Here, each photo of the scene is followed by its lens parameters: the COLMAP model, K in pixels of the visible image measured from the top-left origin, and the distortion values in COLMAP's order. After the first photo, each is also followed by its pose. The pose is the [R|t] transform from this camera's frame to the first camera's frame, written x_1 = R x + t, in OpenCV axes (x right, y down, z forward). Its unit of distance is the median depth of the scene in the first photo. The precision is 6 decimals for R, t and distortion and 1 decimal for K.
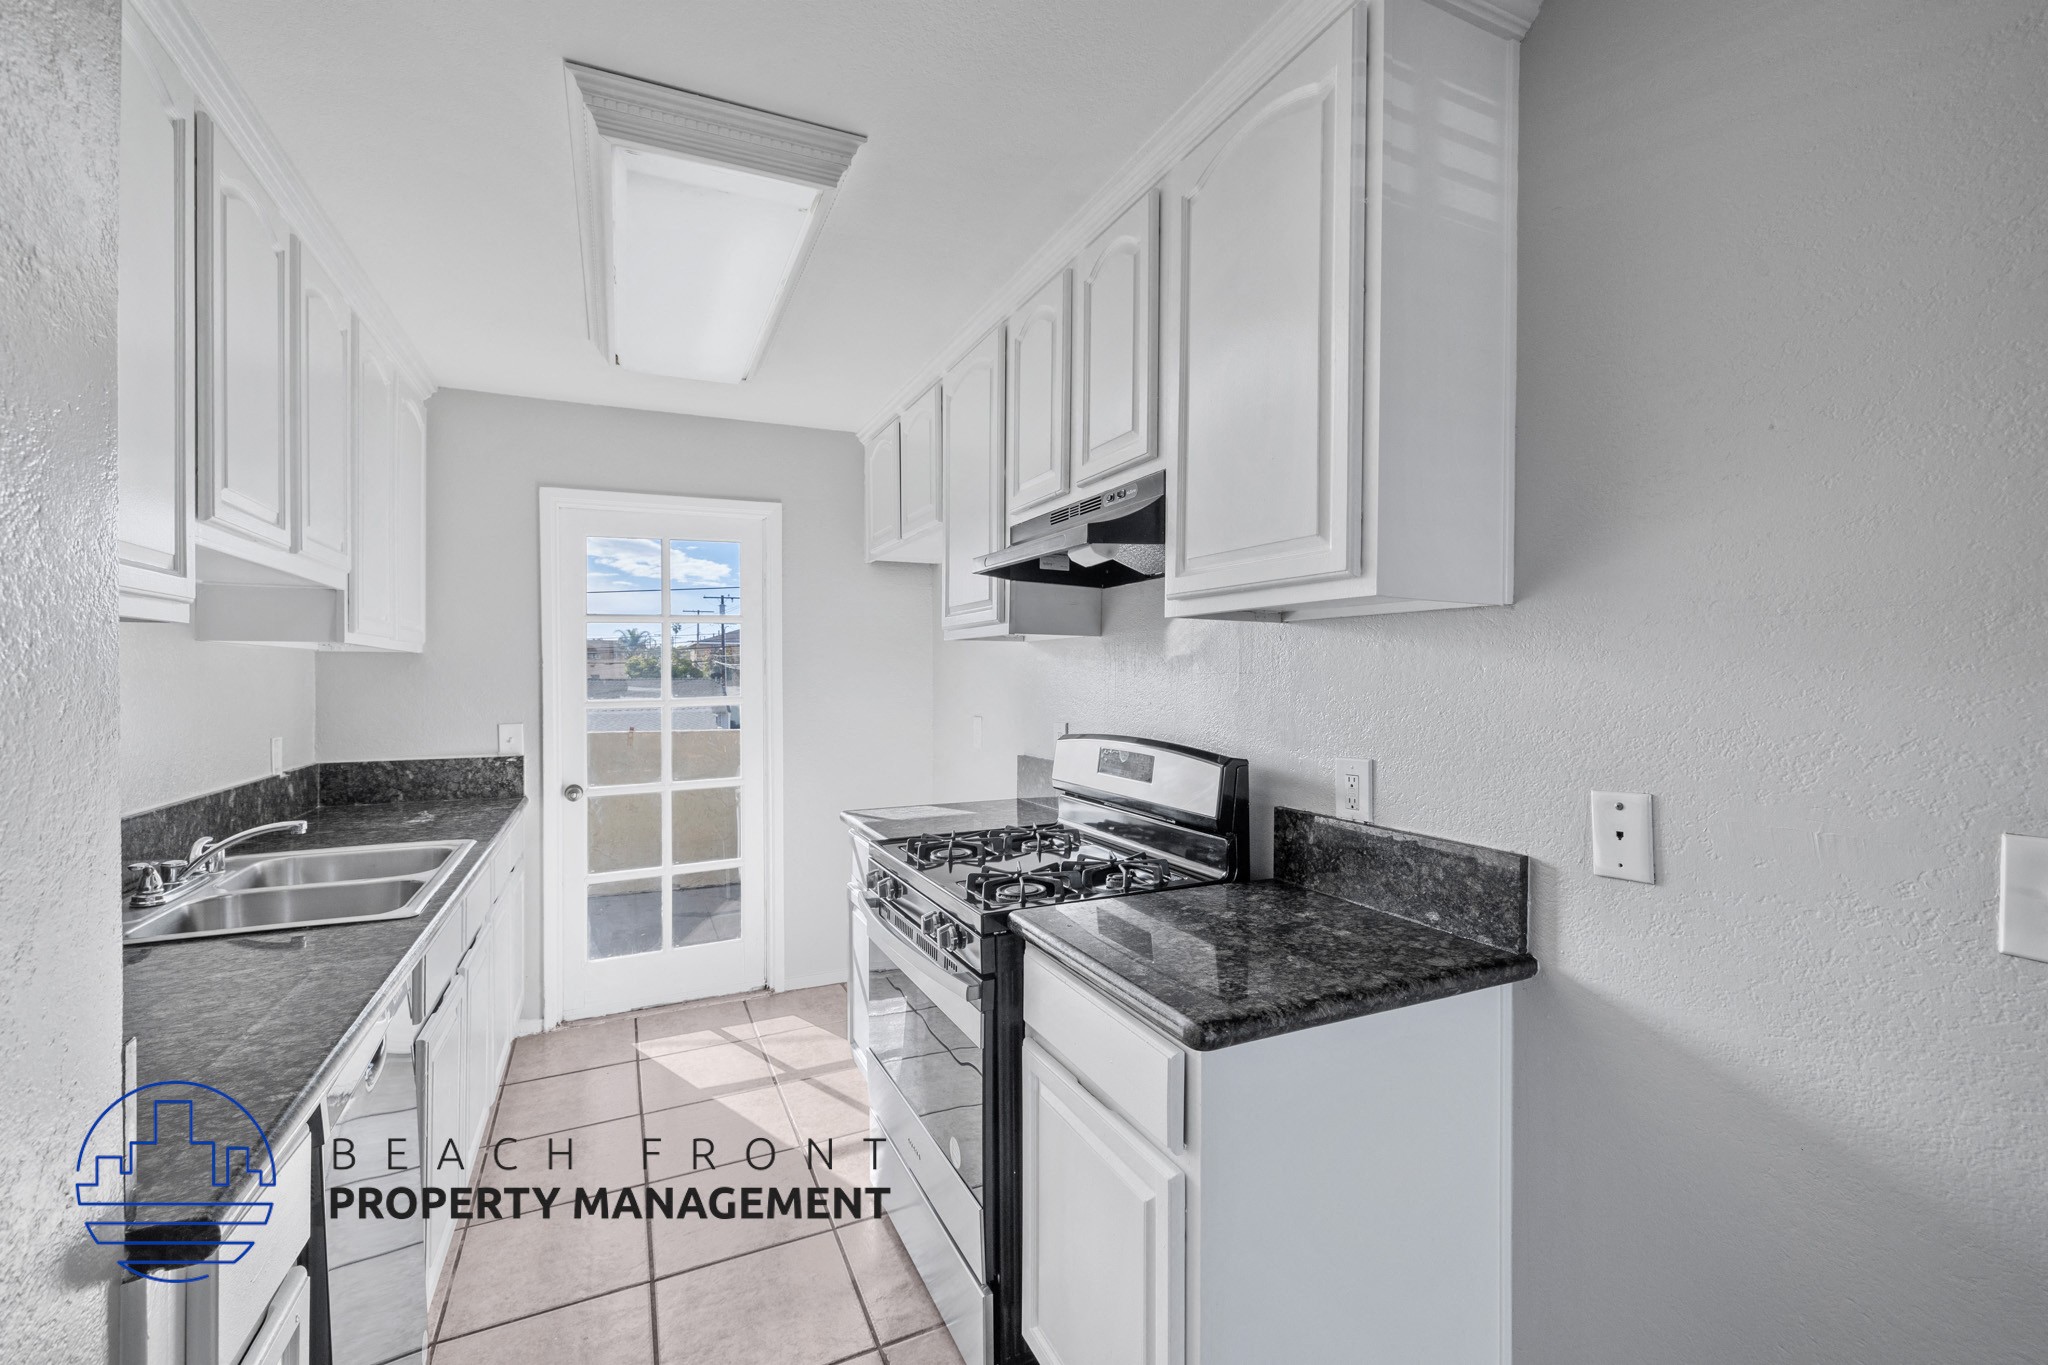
lens RADIAL K [[850.0, 0, 1020.0], [0, 850.0, 681.0], [0, 0, 1]] dist [-0.000793, -0.000030]
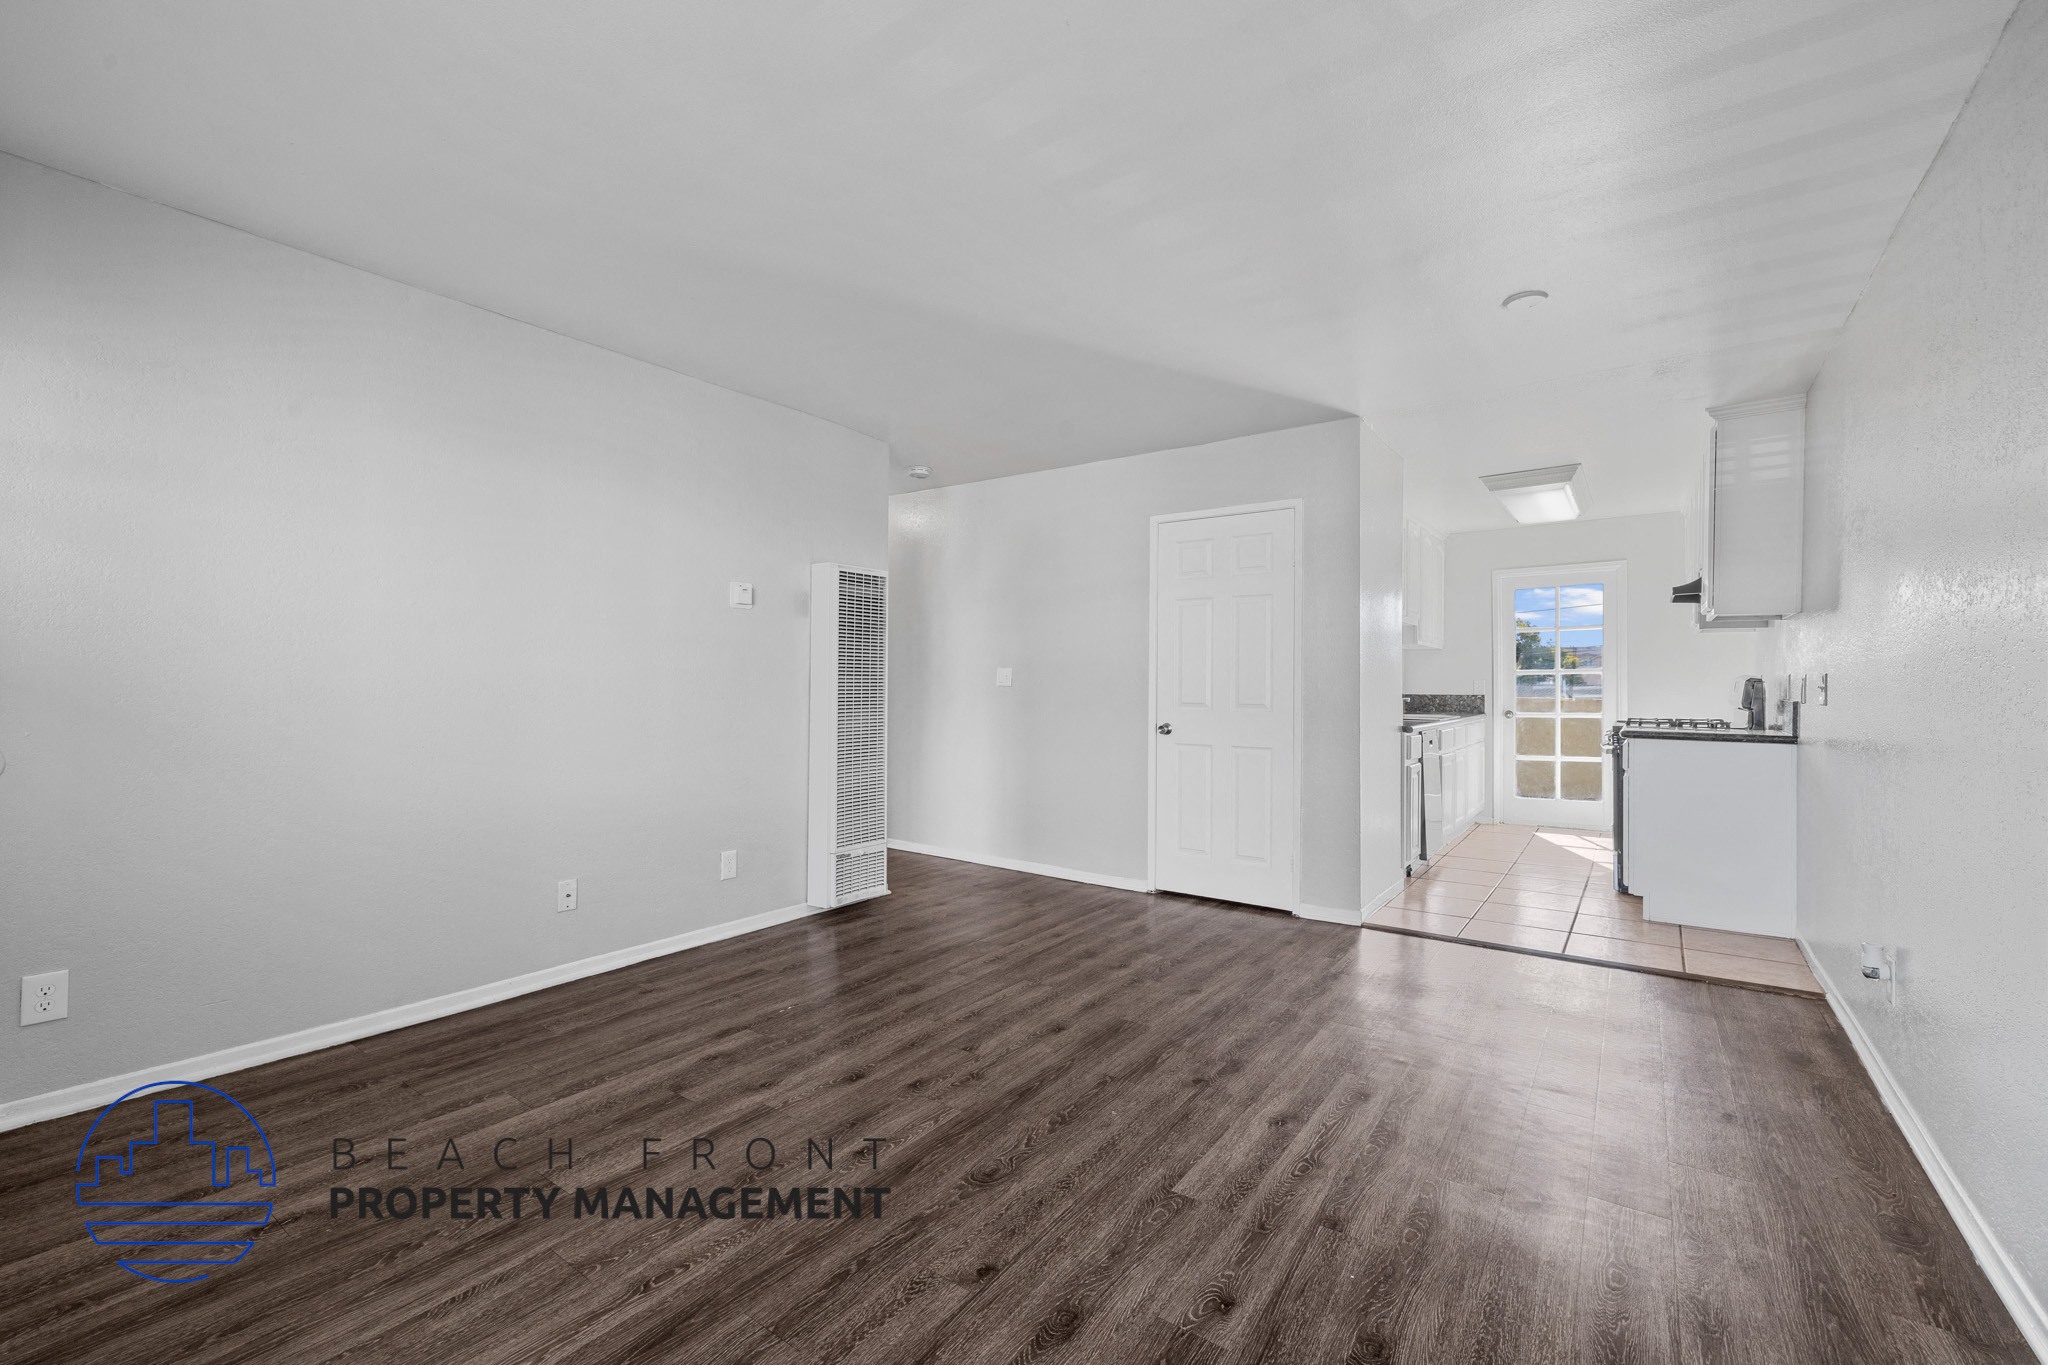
lens RADIAL K [[850.0, 0, 1020.0], [0, 850.0, 681.0], [0, 0, 1]] dist [-0.000793, -0.000030]
pose [[0.472505, 0.001567, -0.881327, 0.747639], [-0.008875, 0.999956, -0.002980, 0.066684], [0.881283, 0.009230, 0.472498, -1.045973]]
